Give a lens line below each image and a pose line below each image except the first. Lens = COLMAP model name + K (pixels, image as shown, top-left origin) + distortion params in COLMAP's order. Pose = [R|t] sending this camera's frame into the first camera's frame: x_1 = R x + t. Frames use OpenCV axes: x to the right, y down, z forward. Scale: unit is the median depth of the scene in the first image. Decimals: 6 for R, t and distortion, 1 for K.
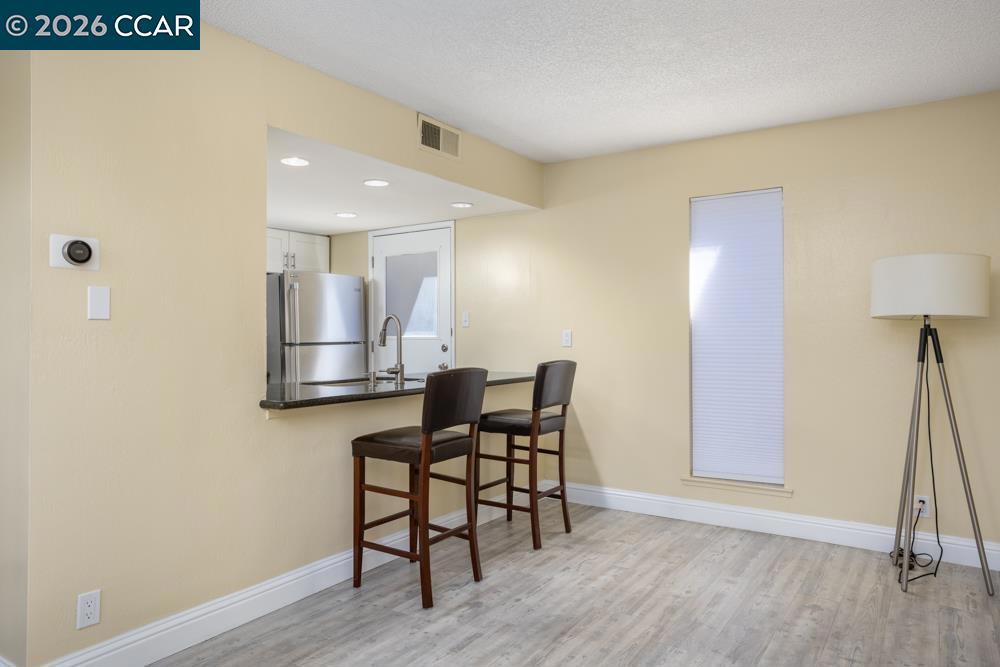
lens RADIAL K [[654.0, 0, 499.3], [0, 654.0, 335.8], [0, 0, 1]] dist [-0.006101, 0.013338]
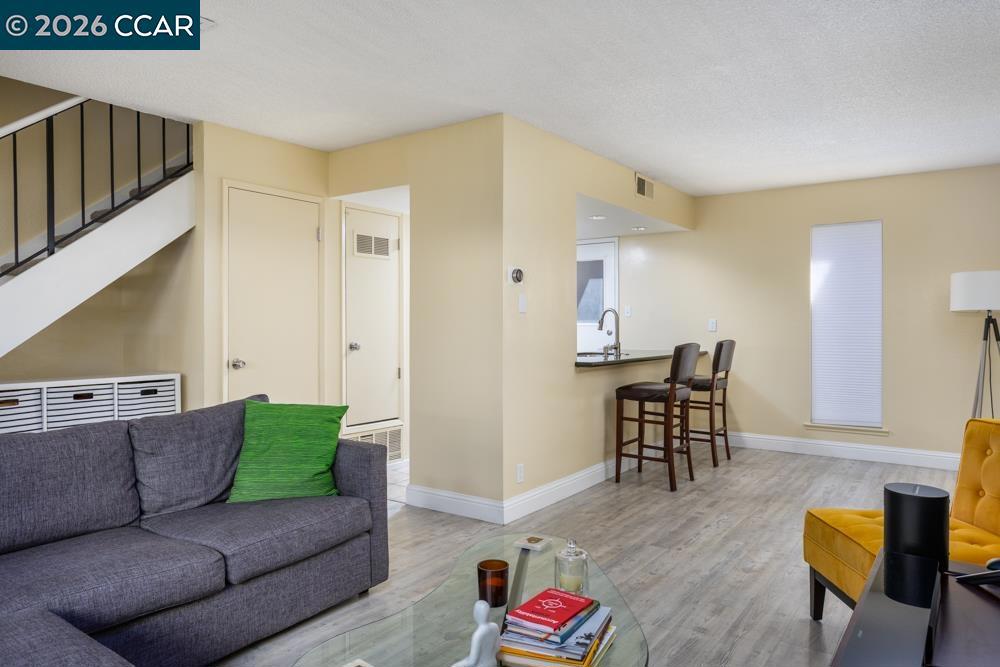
lens RADIAL K [[654.0, 0, 507.0], [0, 654.0, 331.4], [0, 0, 1]] dist [-0.006101, 0.013338]
pose [[0.999725, 0.001866, -0.023392, -0.375233], [-0.001665, 0.999962, 0.008589, 0.006512], [0.023407, -0.008547, 0.999689, -0.481823]]
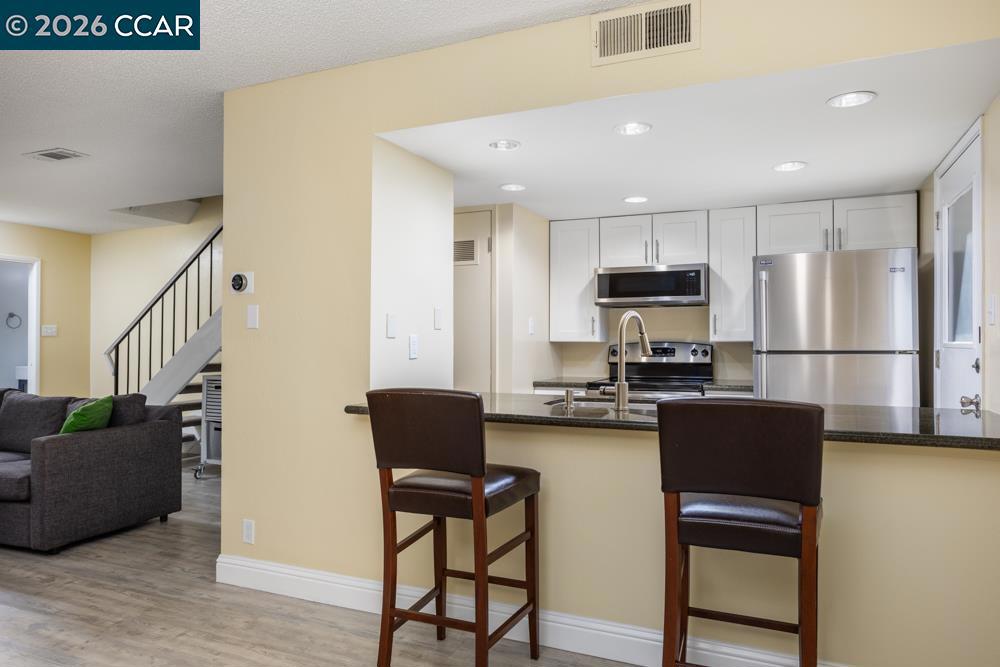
lens RADIAL K [[654.0, 0, 505.6], [0, 654.0, 337.0], [0, 0, 1]] dist [-0.006101, 0.013338]
pose [[0.176324, -0.000164, -0.984332, 0.528255], [-0.002567, 0.999997, -0.000627, -0.004583], [0.984329, 0.002637, 0.176323, 0.784945]]
